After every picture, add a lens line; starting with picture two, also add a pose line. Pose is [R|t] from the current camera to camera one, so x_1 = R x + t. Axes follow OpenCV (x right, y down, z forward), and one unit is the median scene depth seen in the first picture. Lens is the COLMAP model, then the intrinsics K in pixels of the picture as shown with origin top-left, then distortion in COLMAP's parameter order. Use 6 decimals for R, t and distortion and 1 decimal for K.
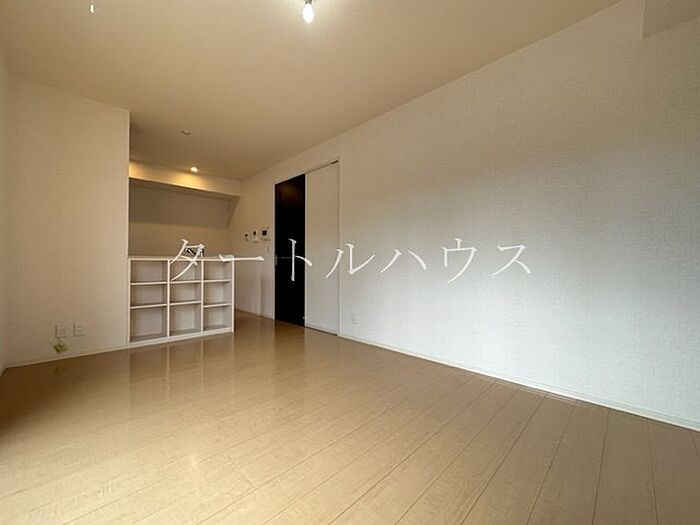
lens RADIAL K [[280.2, 0, 332.1], [0, 280.2, 251.9], [0, 0, 1]] dist [-0.000245, -0.000144]
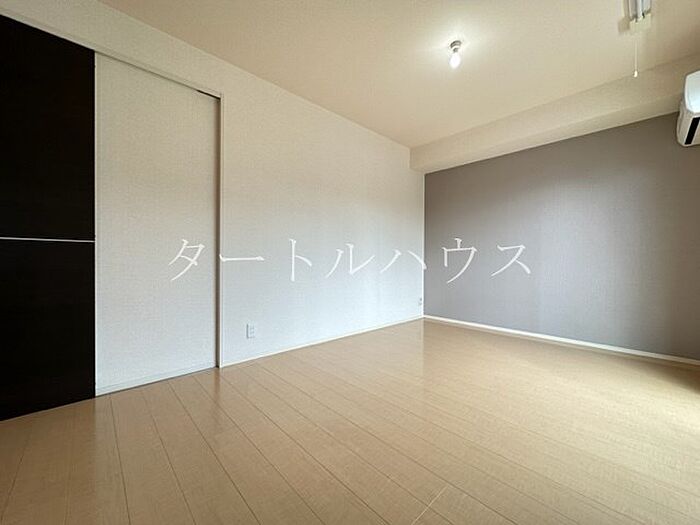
lens RADIAL K [[280.2, 0, 350.2], [0, 280.2, 264.6], [0, 0, 1]] dist [-0.000245, -0.000144]
pose [[-0.003204, -0.013592, 0.999902, -0.808788], [-0.060829, 0.998059, 0.013373, 0.033729], [-0.998143, -0.060781, -0.004024, 0.877934]]
